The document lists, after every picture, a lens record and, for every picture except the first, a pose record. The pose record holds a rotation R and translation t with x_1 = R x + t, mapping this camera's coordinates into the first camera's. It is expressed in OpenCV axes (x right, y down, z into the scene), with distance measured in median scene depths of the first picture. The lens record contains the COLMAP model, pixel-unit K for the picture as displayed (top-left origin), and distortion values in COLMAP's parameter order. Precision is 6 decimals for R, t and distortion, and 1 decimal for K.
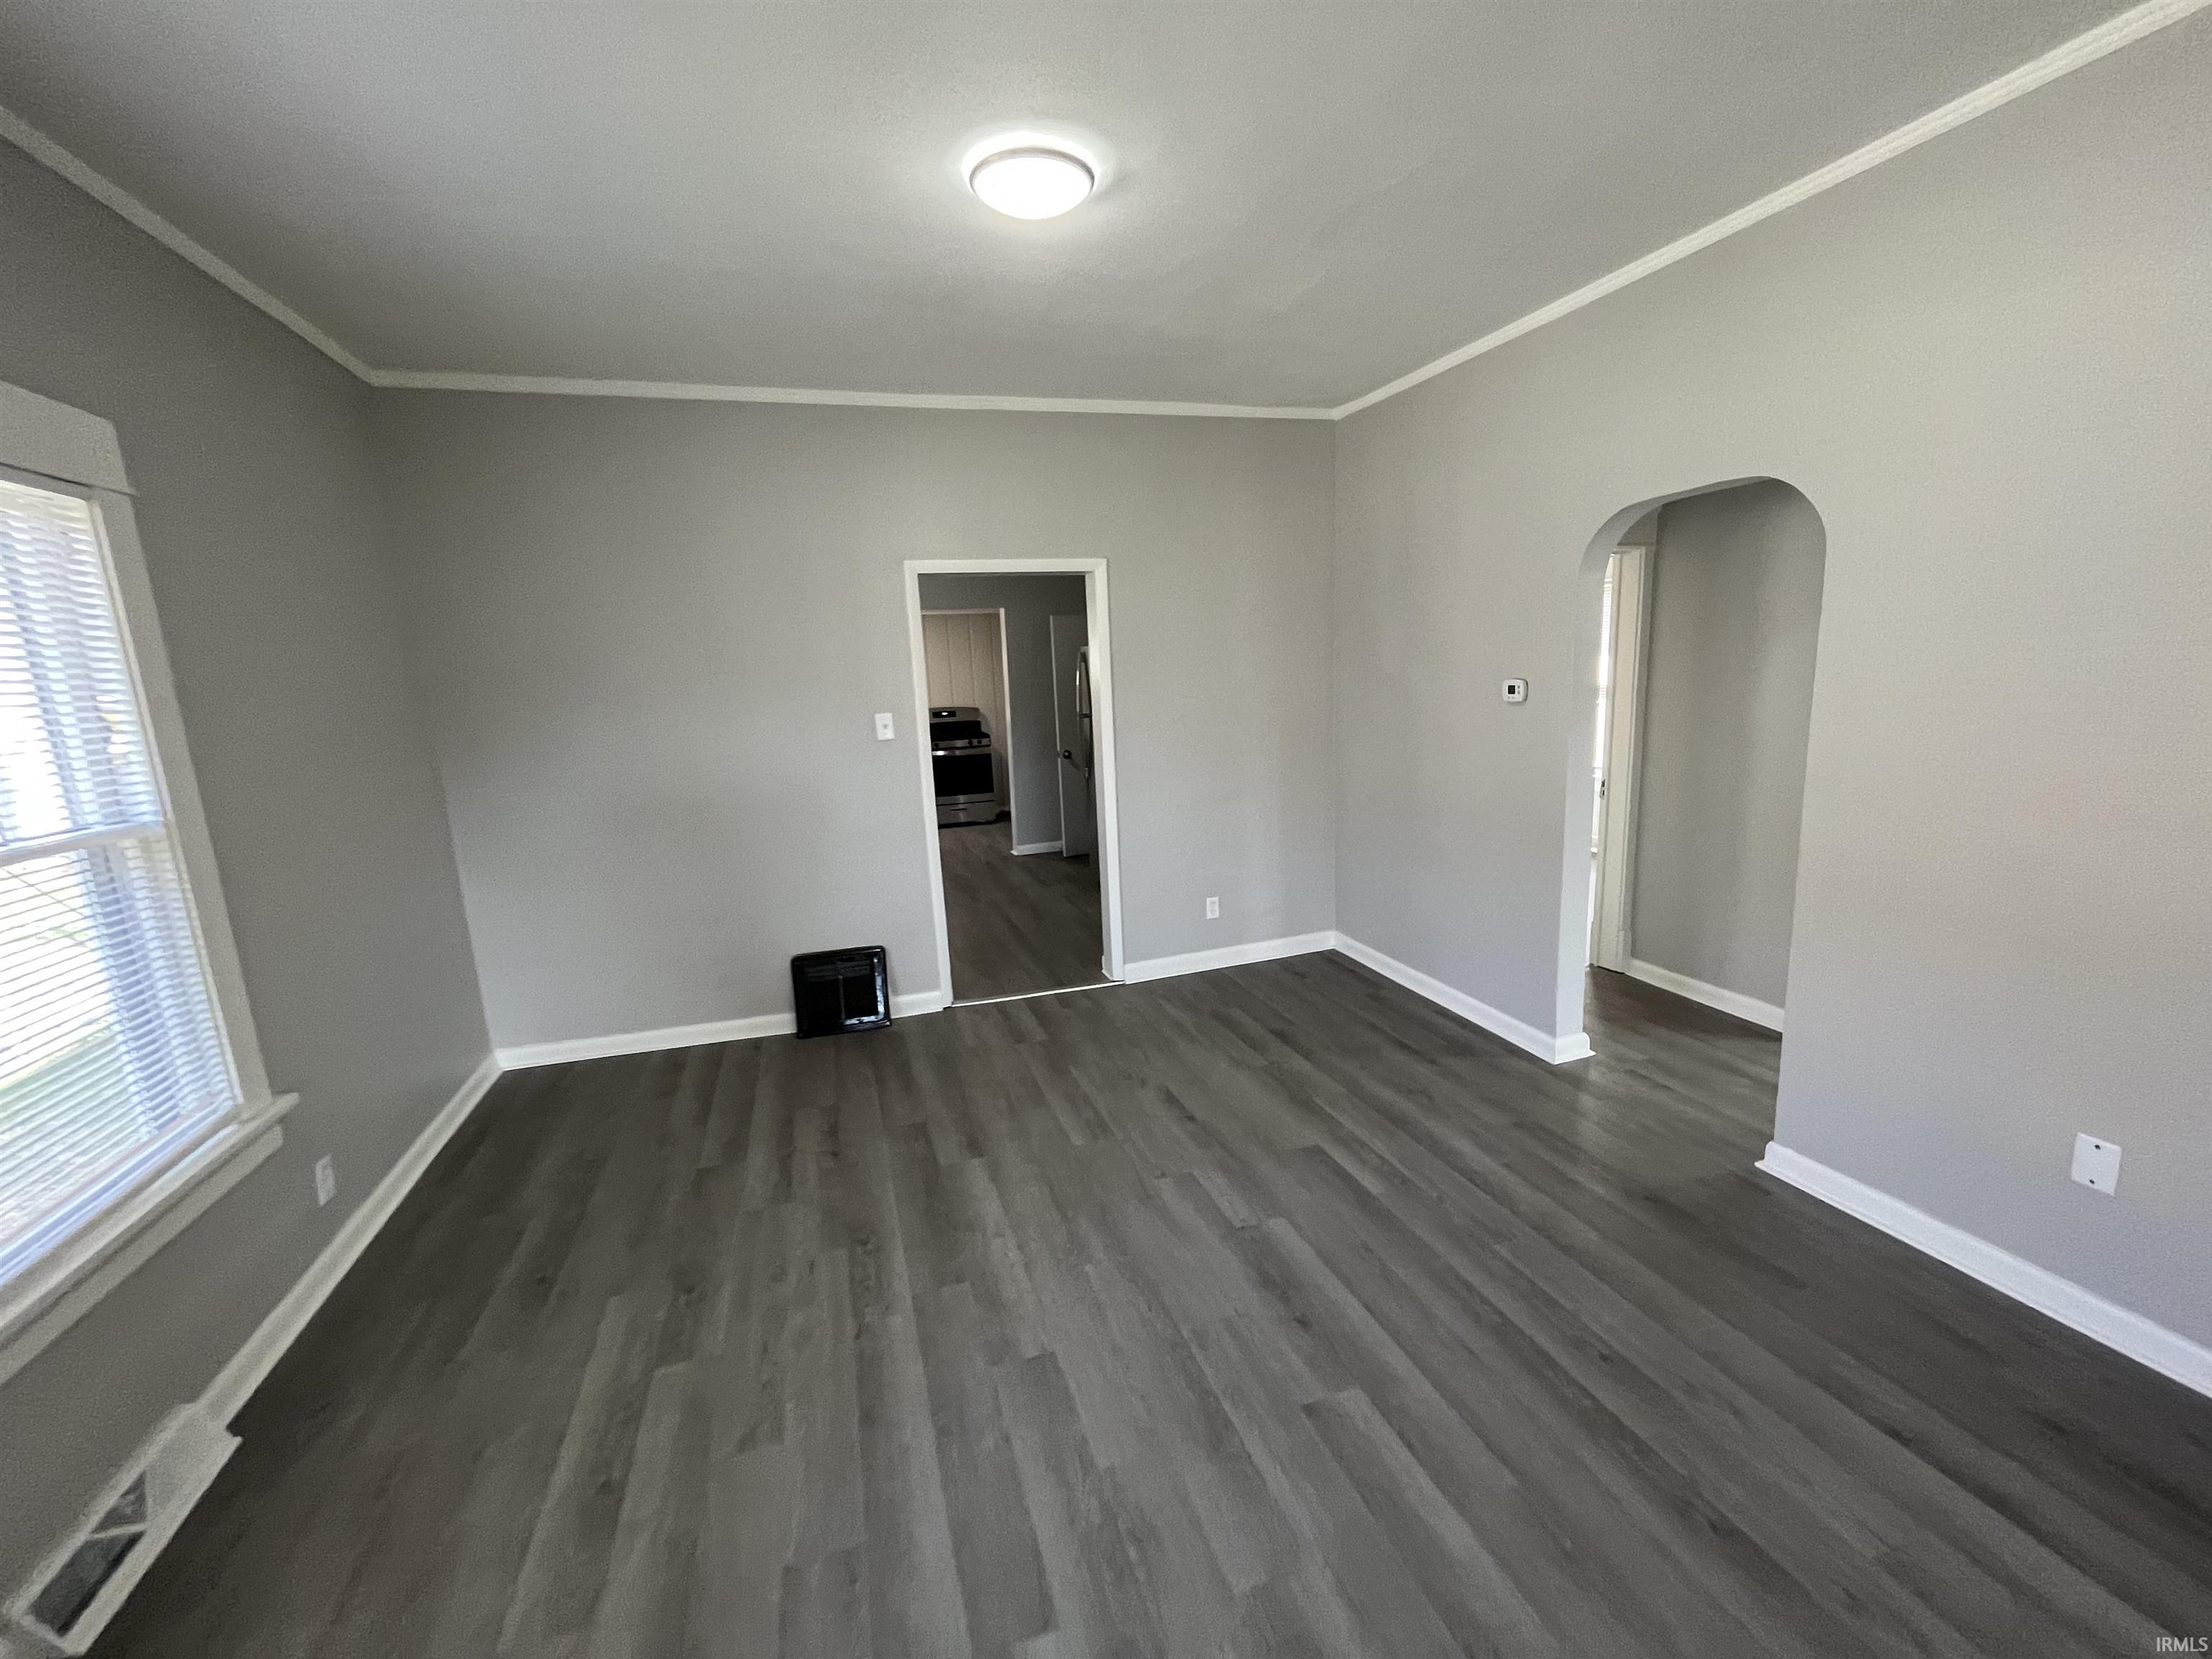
lens RADIAL K [[897.0, 0, 1101.9], [0, 897.0, 831.6], [0, 0, 1]] dist [-0.000177, -0.000137]
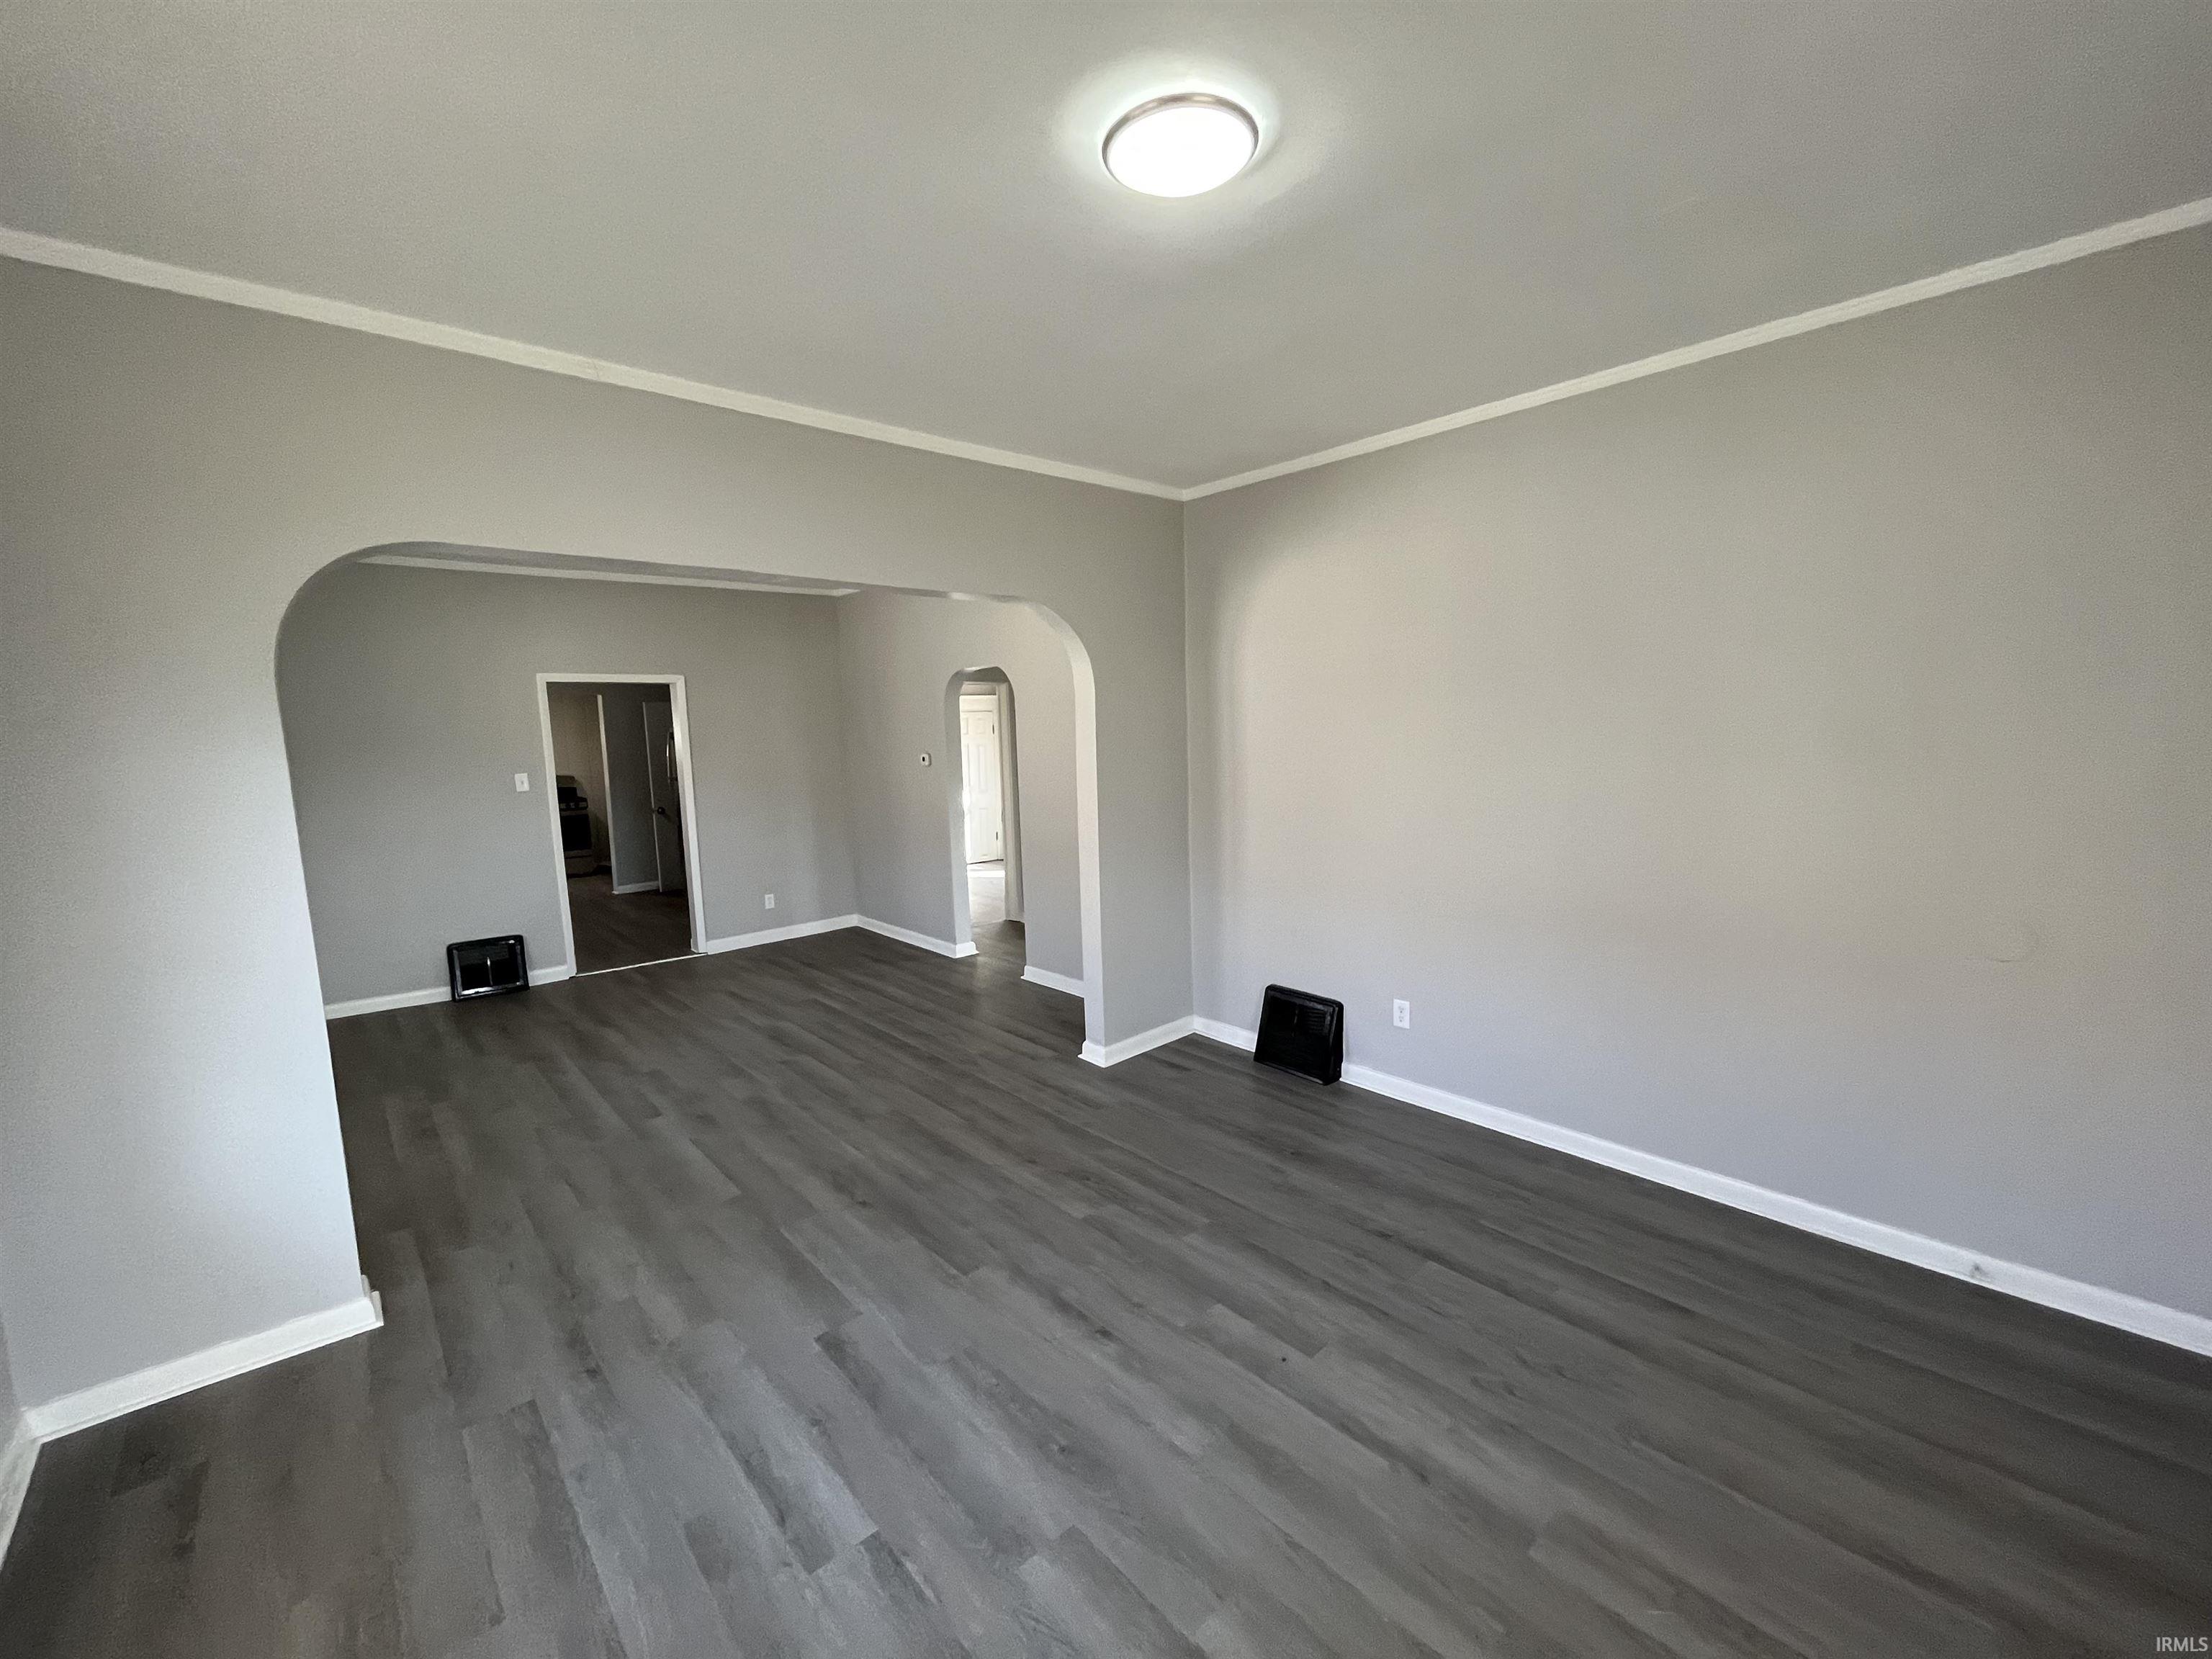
lens RADIAL K [[897.0, 0, 1101.8], [0, 897.0, 838.0], [0, 0, 1]] dist [-0.000177, -0.000137]
pose [[0.914335, -0.031313, 0.403747, 0.036601], [0.061573, 0.996164, -0.062182, 0.140758], [-0.400251, 0.081715, 0.912755, -0.818367]]
